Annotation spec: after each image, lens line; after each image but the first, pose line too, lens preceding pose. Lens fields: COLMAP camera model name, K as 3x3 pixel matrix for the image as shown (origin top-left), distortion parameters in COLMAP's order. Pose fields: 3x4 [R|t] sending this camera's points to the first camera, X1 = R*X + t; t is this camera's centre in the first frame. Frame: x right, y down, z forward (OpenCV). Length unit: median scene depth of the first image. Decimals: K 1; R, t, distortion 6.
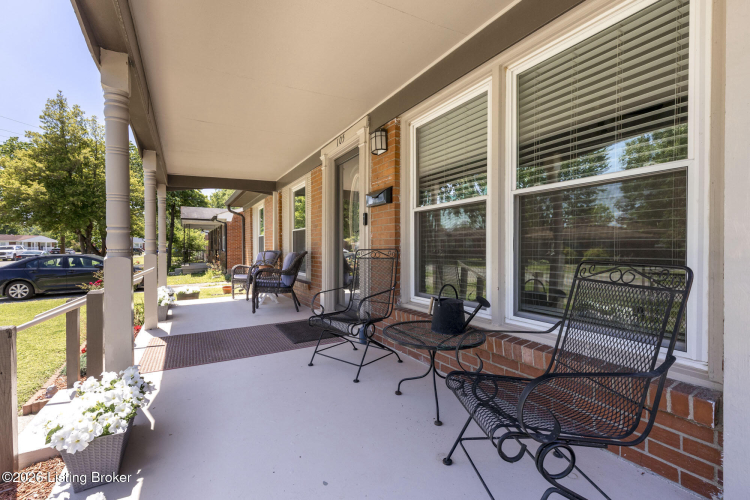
lens RADIAL K [[343.1, 0, 378.5], [0, 343.1, 249.7], [0, 0, 1]] dist [0.009825, -0.003174]
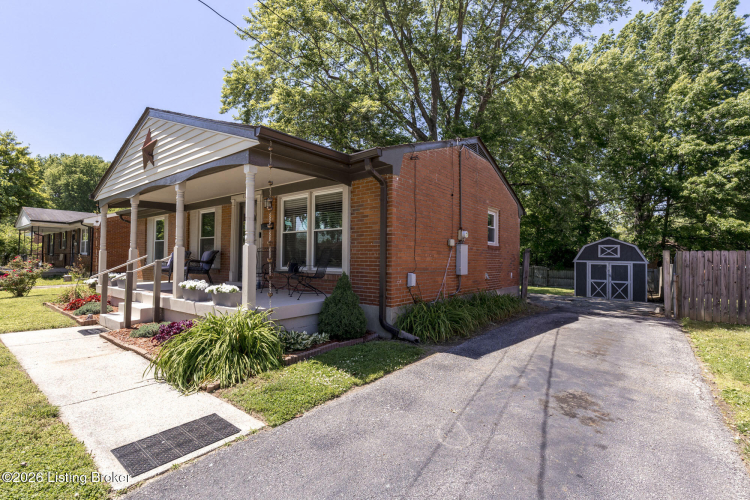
lens RADIAL K [[343.1, 0, 374.6], [0, 343.1, 251.8], [0, 0, 1]] dist [0.009825, -0.003174]
pose [[0.932250, 0.022745, 0.361098, -0.158289], [-0.013580, 0.999519, -0.027898, 0.077440], [-0.361559, 0.021104, 0.932110, -1.462351]]
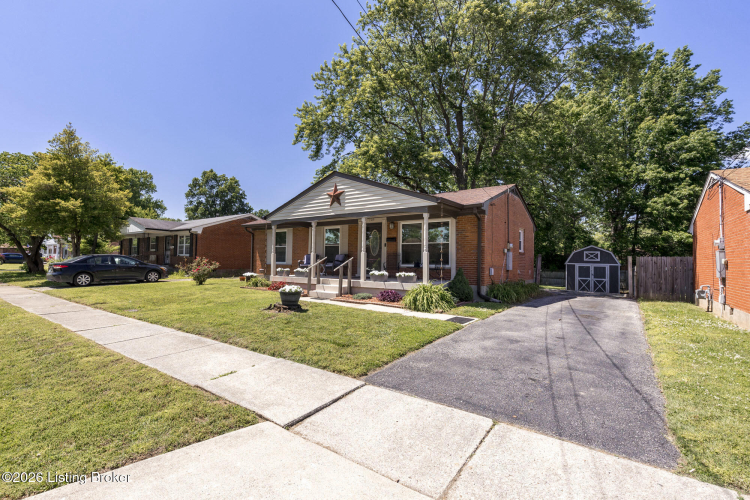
lens RADIAL K [[343.1, 0, 379.3], [0, 343.1, 255.4], [0, 0, 1]] dist [0.009825, -0.003174]
pose [[0.911069, 0.027628, 0.411327, -1.671855], [-0.017487, 0.999444, -0.028398, 0.130478], [-0.411882, 0.018680, 0.911046, -2.407249]]
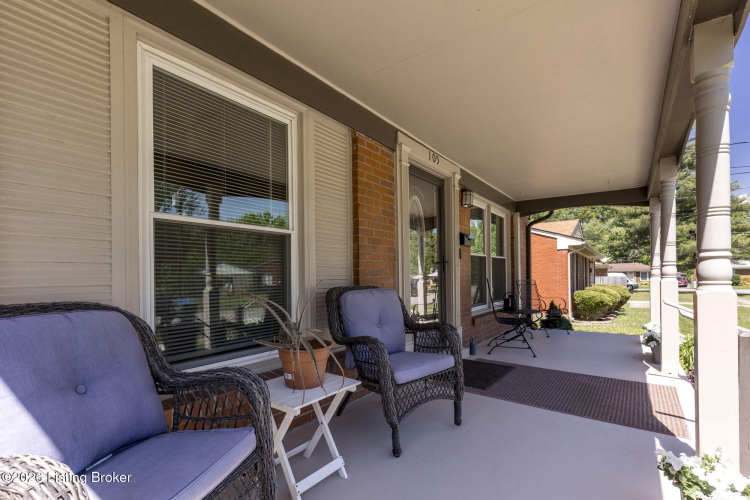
lens RADIAL K [[343.1, 0, 377.5], [0, 343.1, 280.2], [0, 0, 1]] dist [0.009825, -0.003174]
pose [[-0.385413, 0.014533, 0.922630, -1.061884], [0.032902, 0.999457, -0.001999, -0.011195], [-0.922158, 0.029586, -0.385681, 1.805776]]
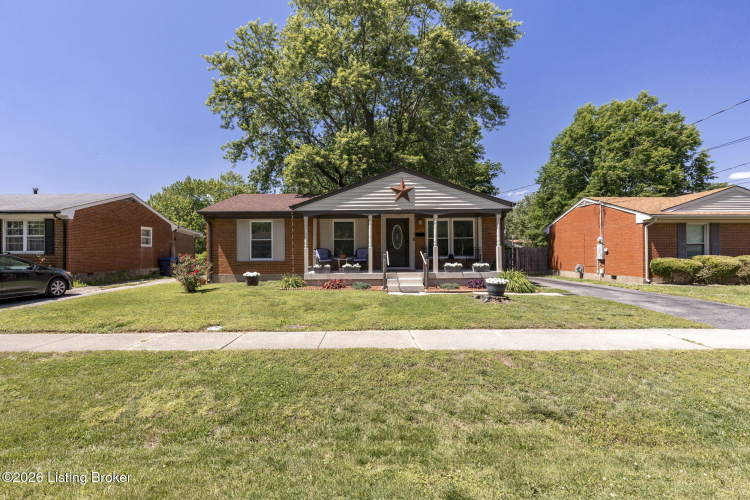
lens RADIAL K [[343.1, 0, 379.7], [0, 343.1, 252.4], [0, 0, 1]] dist [0.009825, -0.003174]
pose [[0.492300, 0.011291, 0.870352, -3.840557], [0.011452, 0.999745, -0.019448, 0.135827], [-0.870350, 0.019542, 0.492045, -0.618545]]
